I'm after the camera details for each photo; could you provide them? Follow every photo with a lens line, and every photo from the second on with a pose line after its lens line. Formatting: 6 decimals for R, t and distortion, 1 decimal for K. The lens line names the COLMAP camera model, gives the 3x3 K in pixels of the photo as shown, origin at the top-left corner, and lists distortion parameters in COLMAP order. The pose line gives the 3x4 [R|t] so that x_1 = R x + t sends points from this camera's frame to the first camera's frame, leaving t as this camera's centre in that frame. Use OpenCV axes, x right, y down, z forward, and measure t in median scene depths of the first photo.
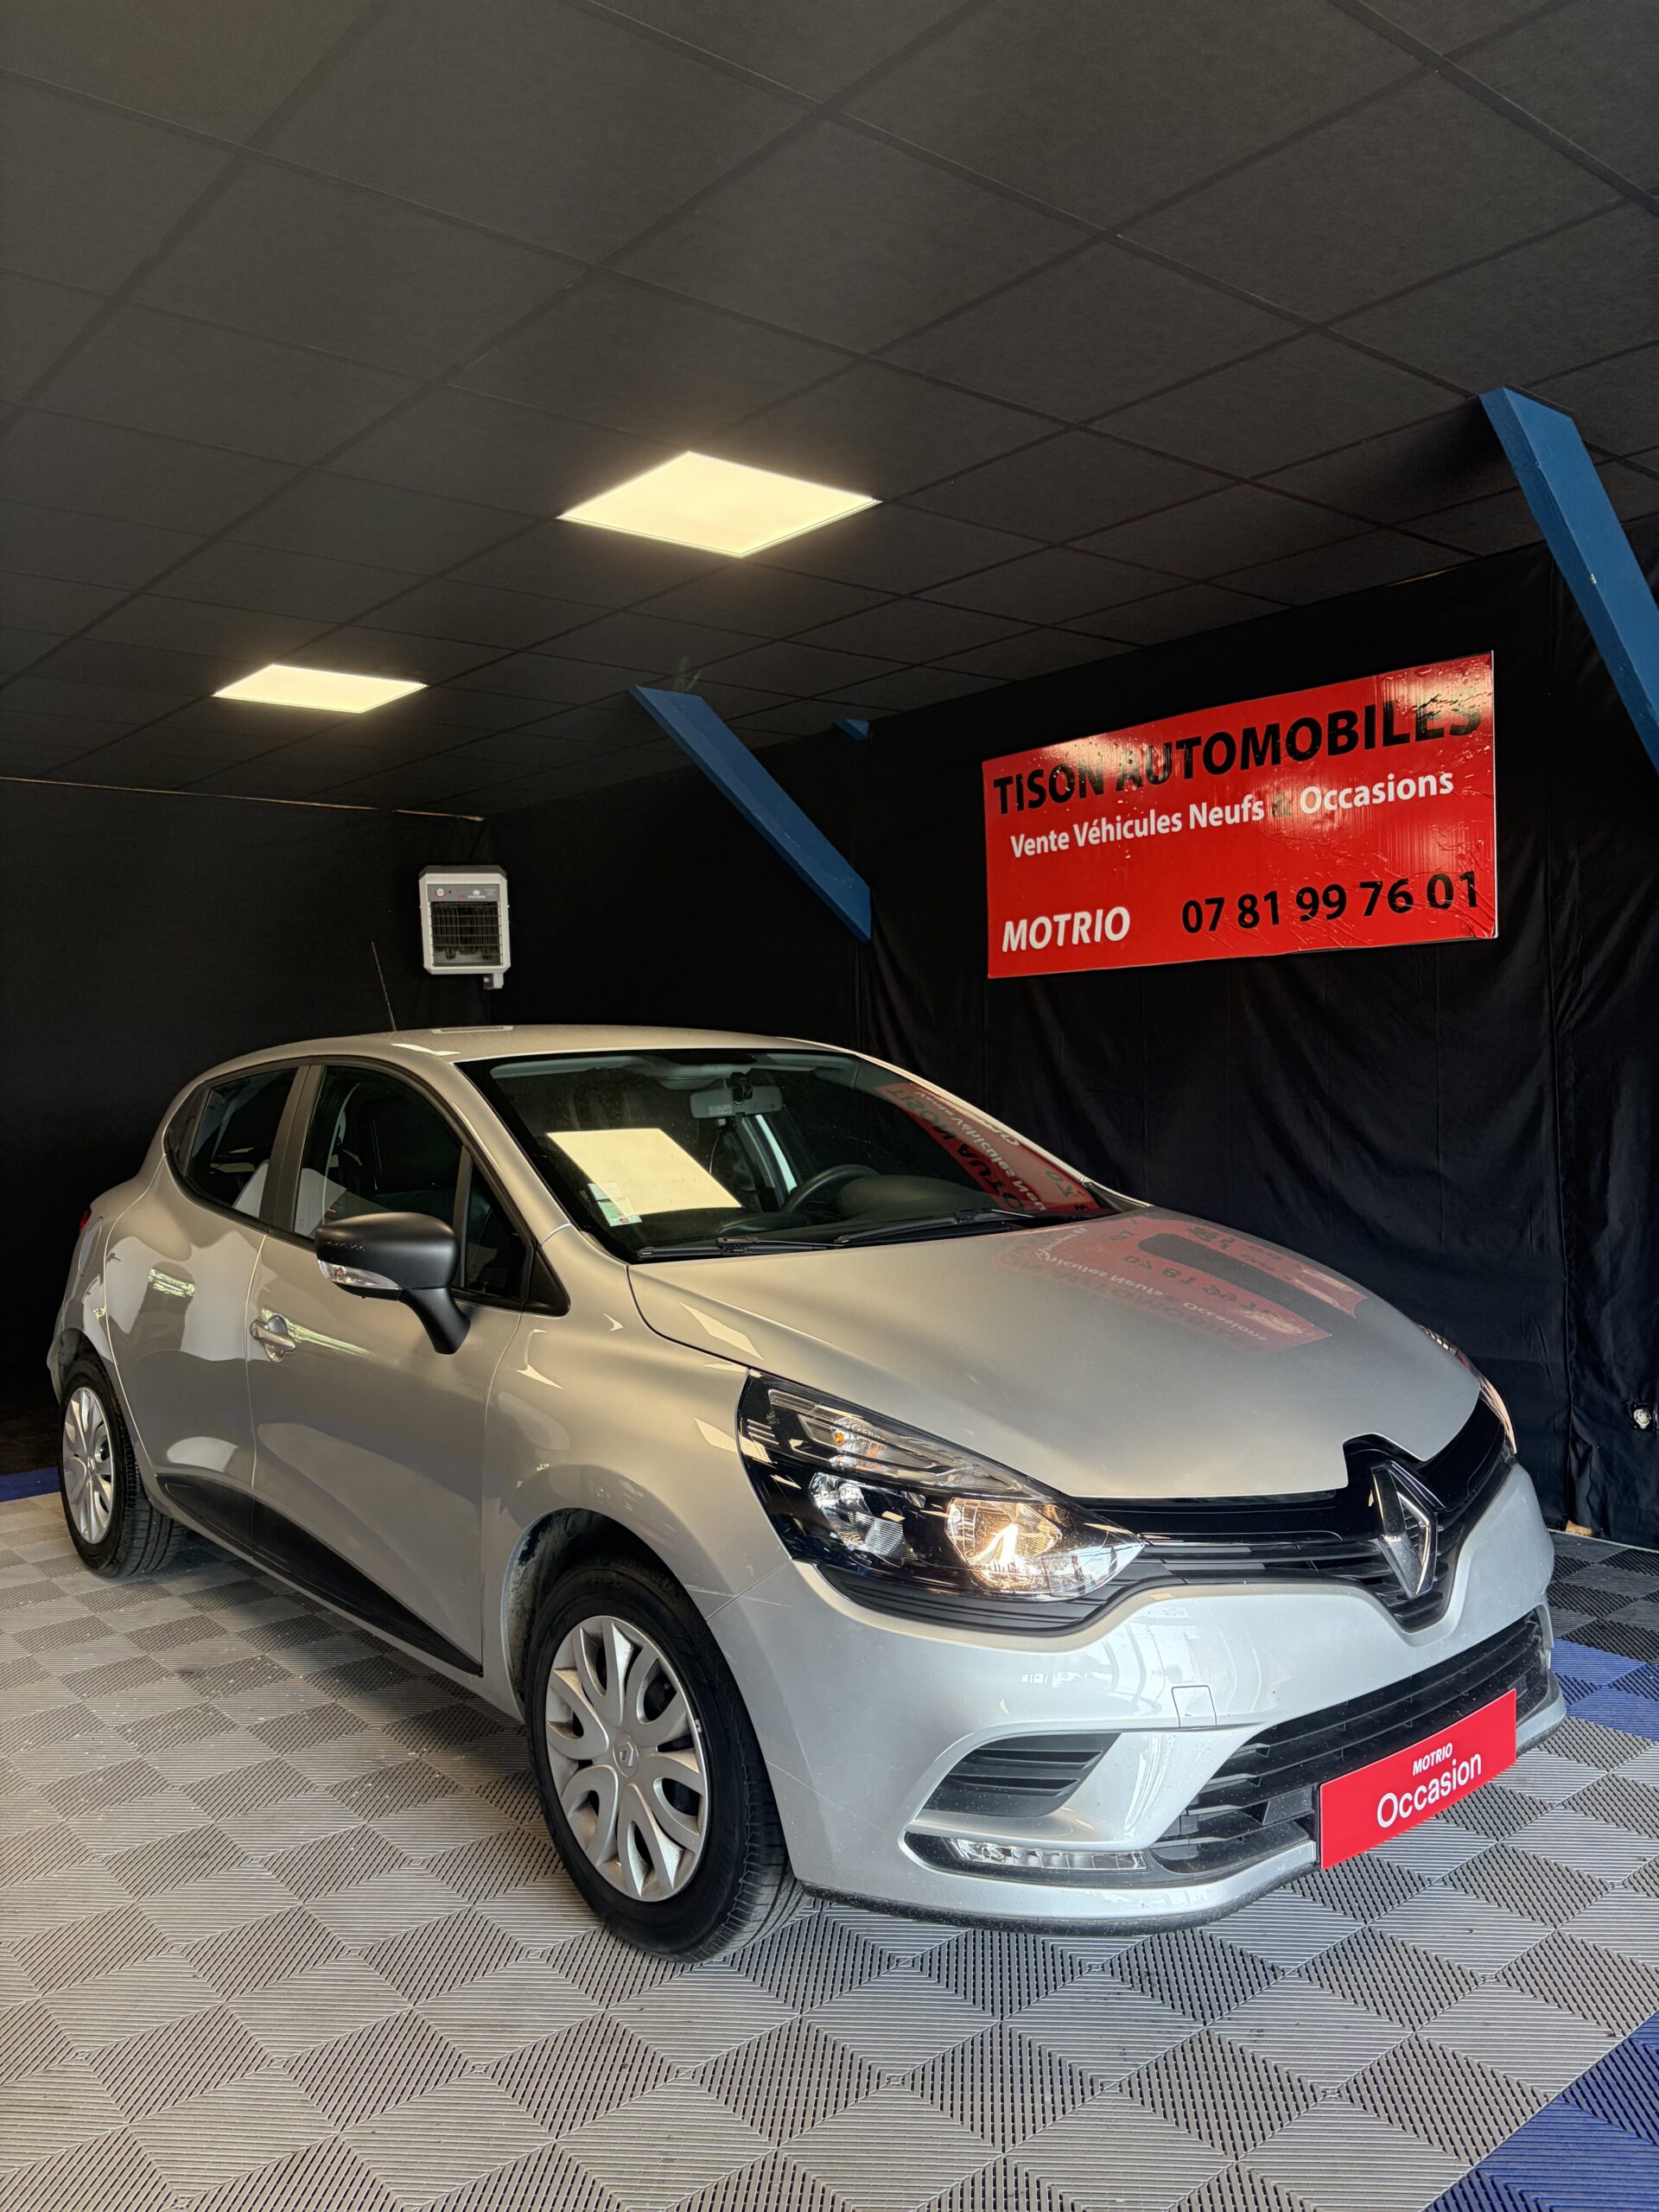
lens RADIAL K [[1665.7, 0, 814.6], [0, 1665.7, 1115.5], [0, 0, 1]] dist [0.036700, -0.046772]
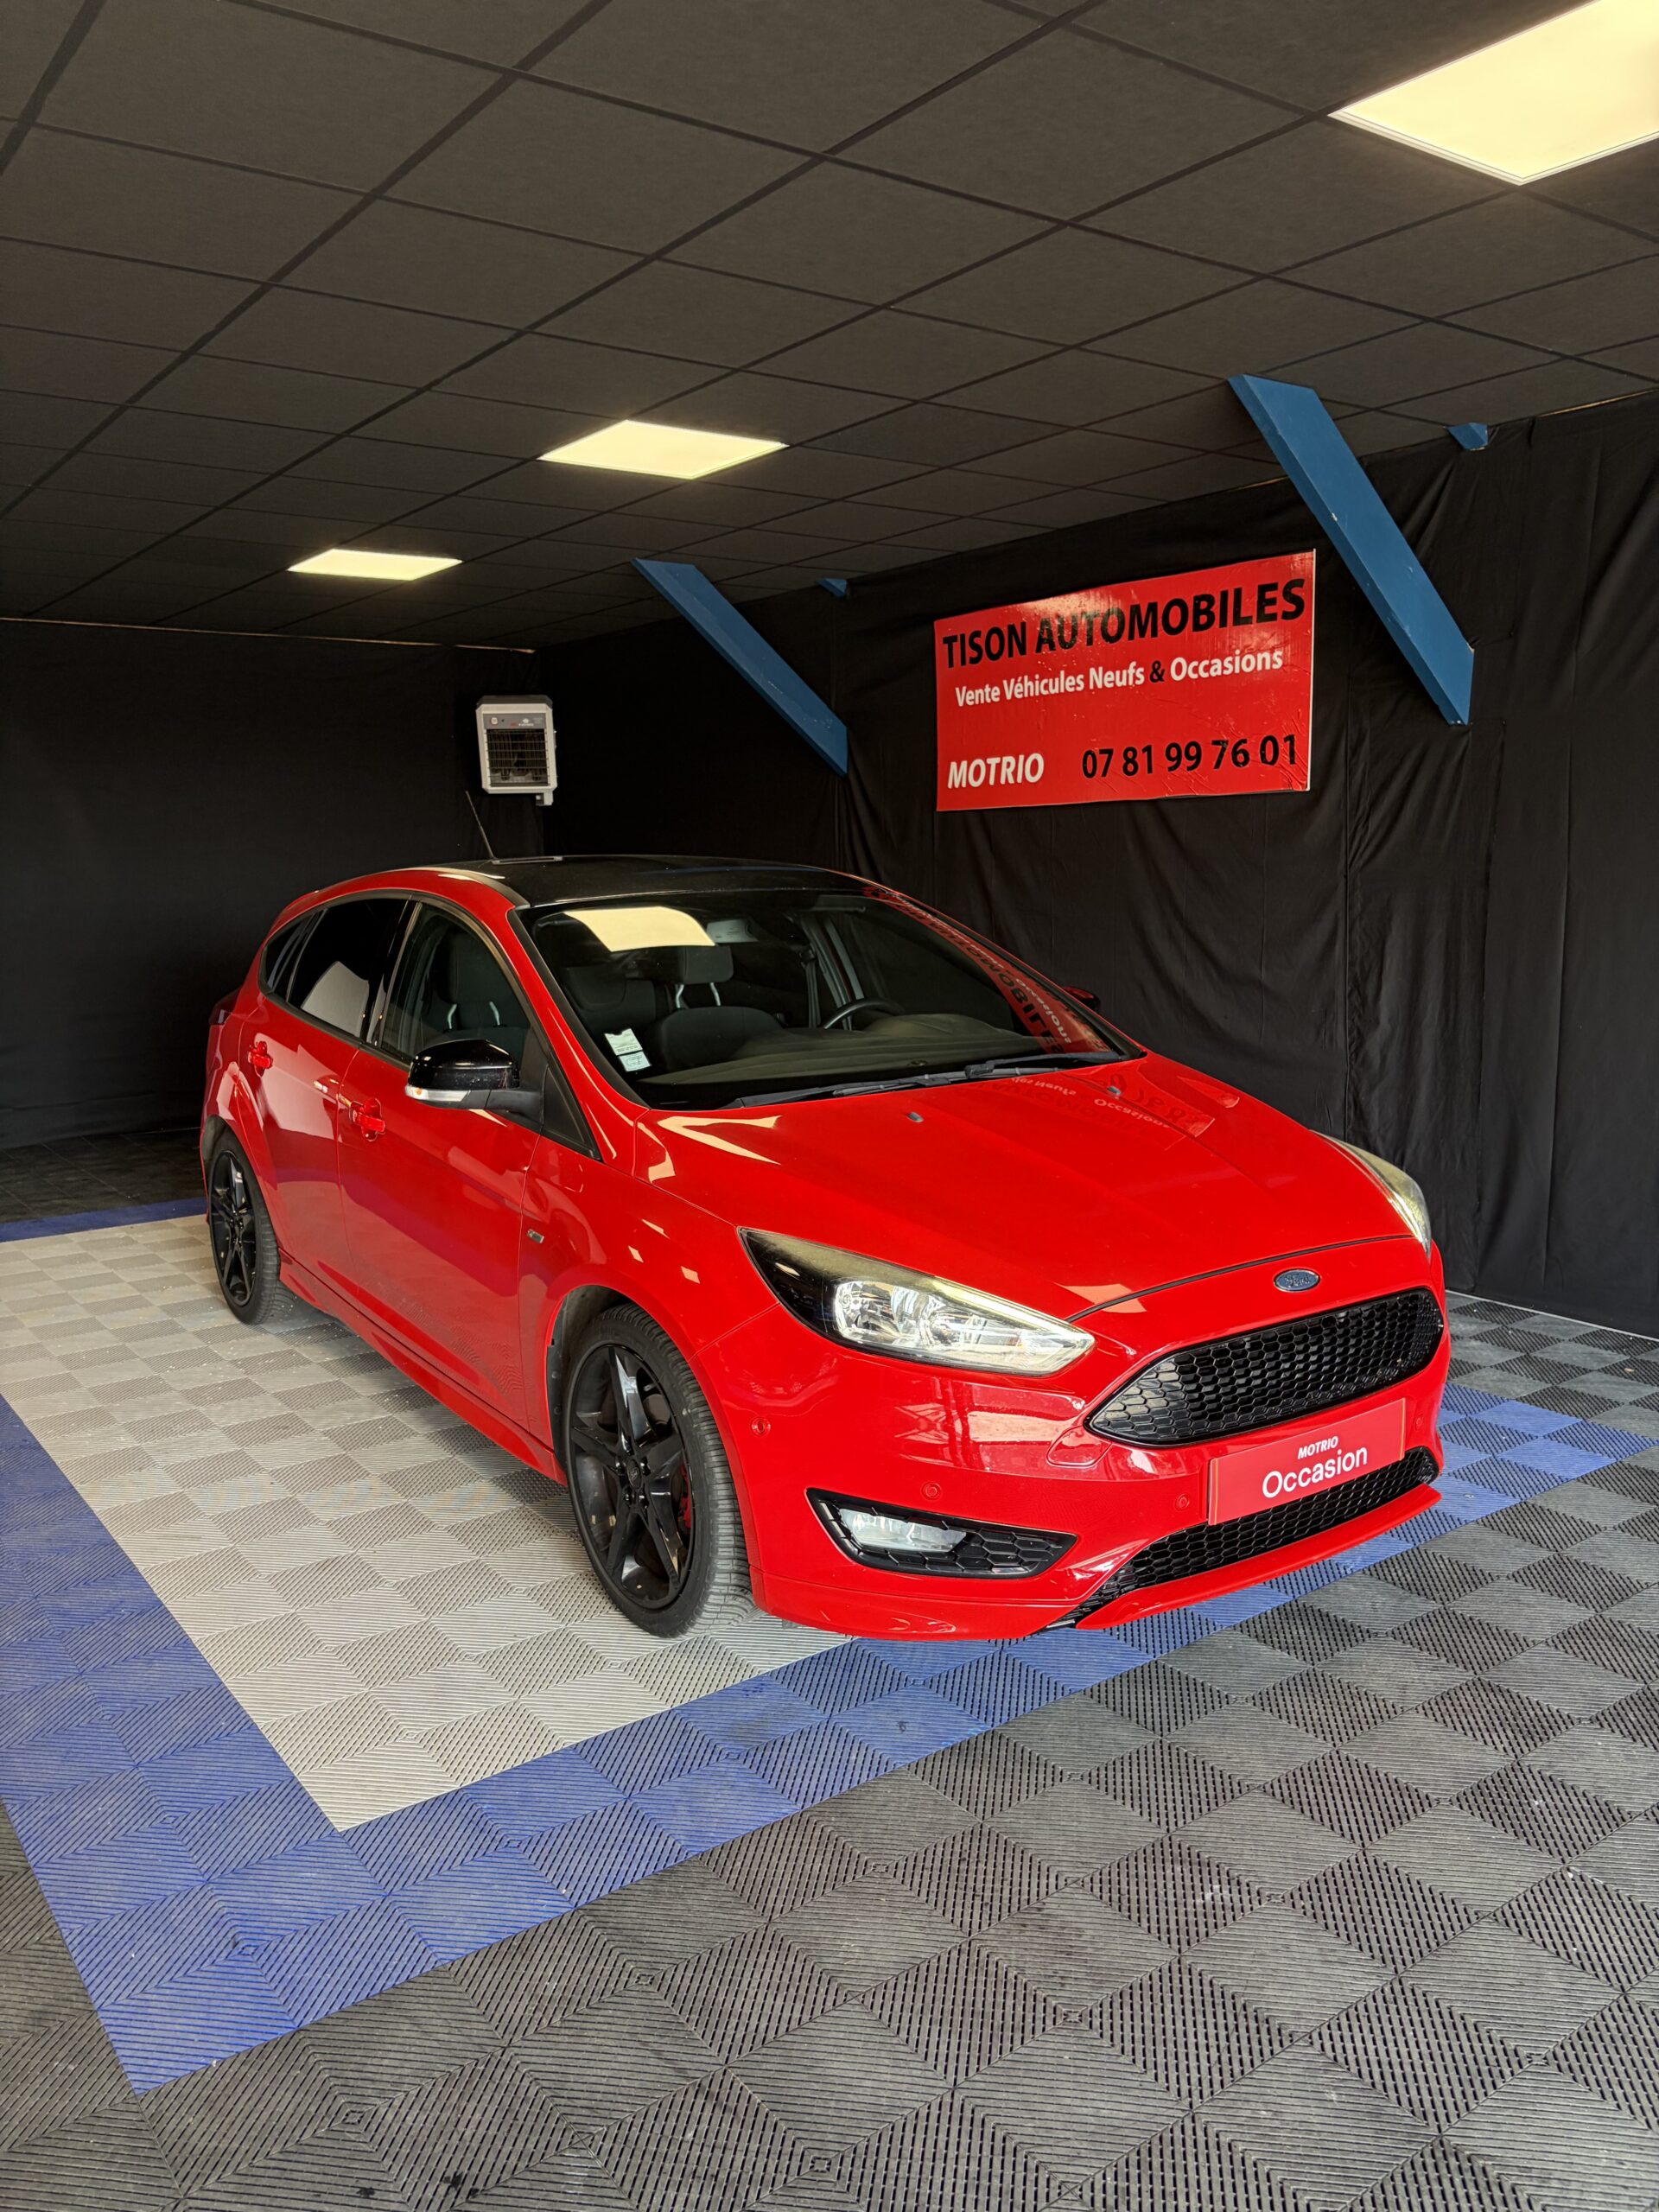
lens RADIAL K [[1665.7, 0, 798.2], [0, 1665.7, 1108.2], [0, 0, 1]] dist [0.036700, -0.046772]
pose [[0.997328, 0.015956, -0.071289, 0.121315], [-0.007132, 0.992459, 0.122367, -0.021823], [0.072704, -0.121532, 0.989921, -0.258870]]
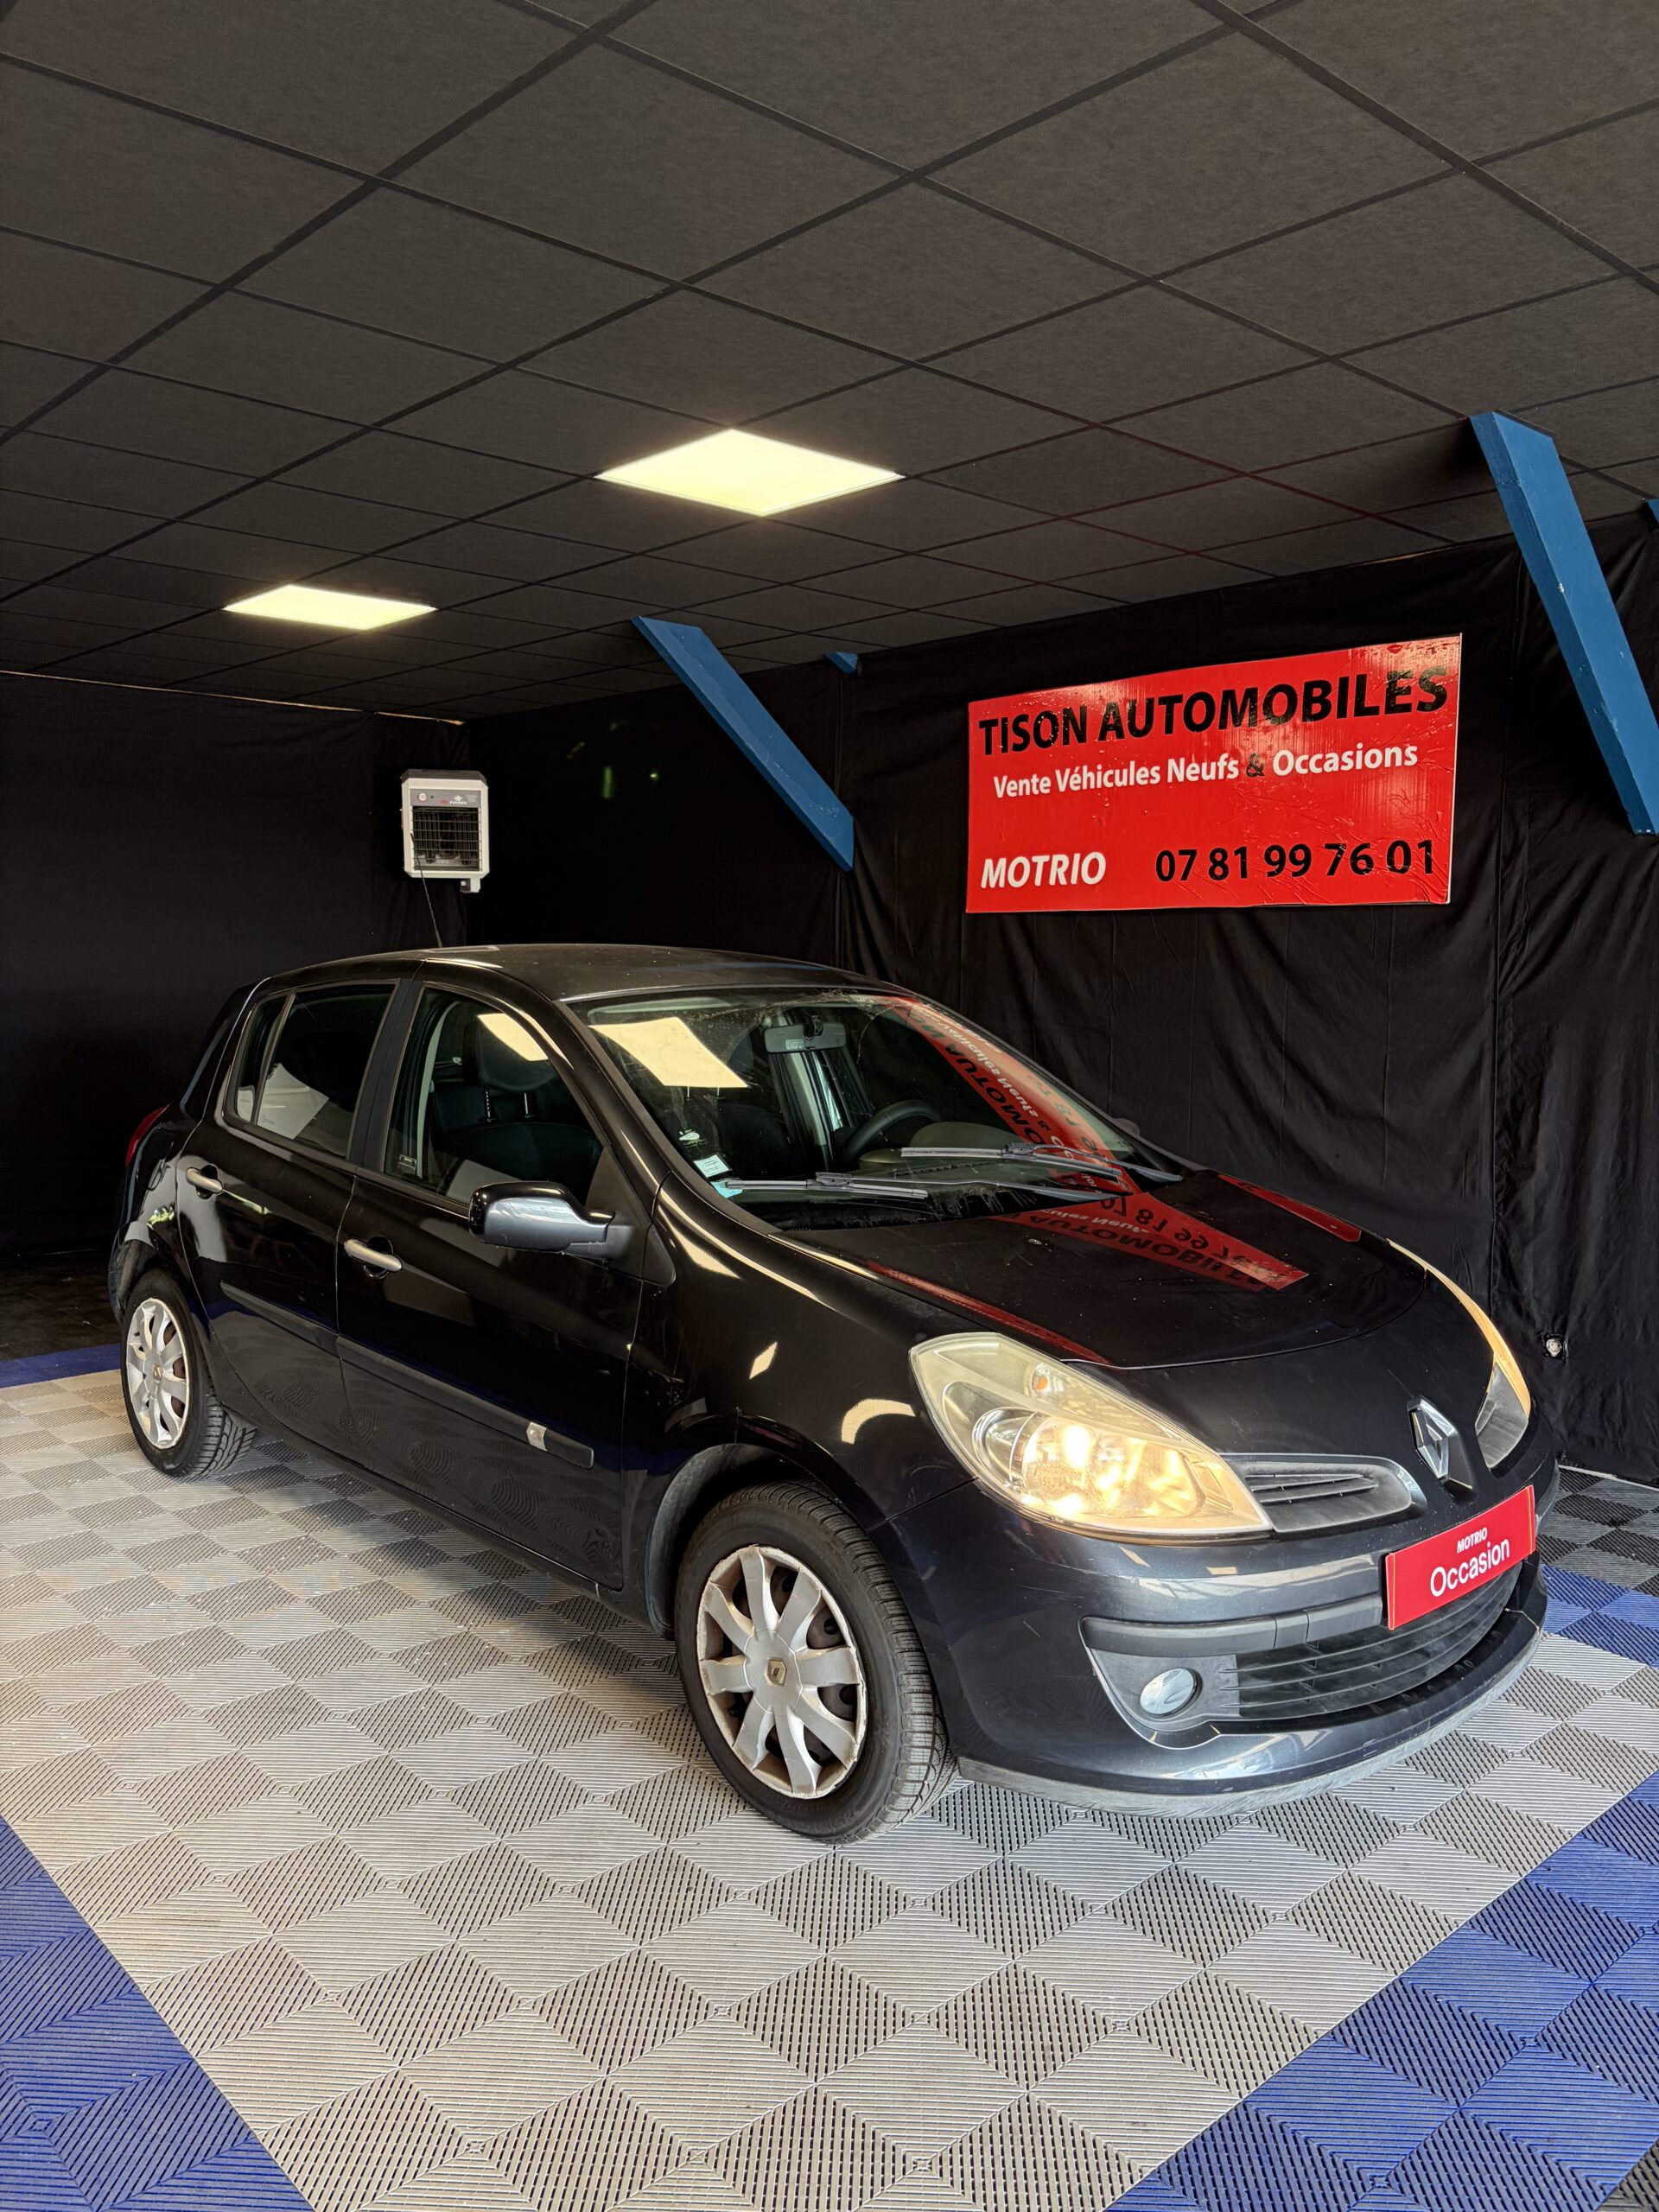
lens RADIAL K [[1665.7, 0, 809.9], [0, 1665.7, 1116.6], [0, 0, 1]] dist [0.036700, -0.046772]
pose [[0.998685, 0.029812, 0.041699, -0.043956], [-0.032552, 0.997245, 0.066656, -0.026770], [-0.039597, -0.067926, 0.996904, -0.066802]]
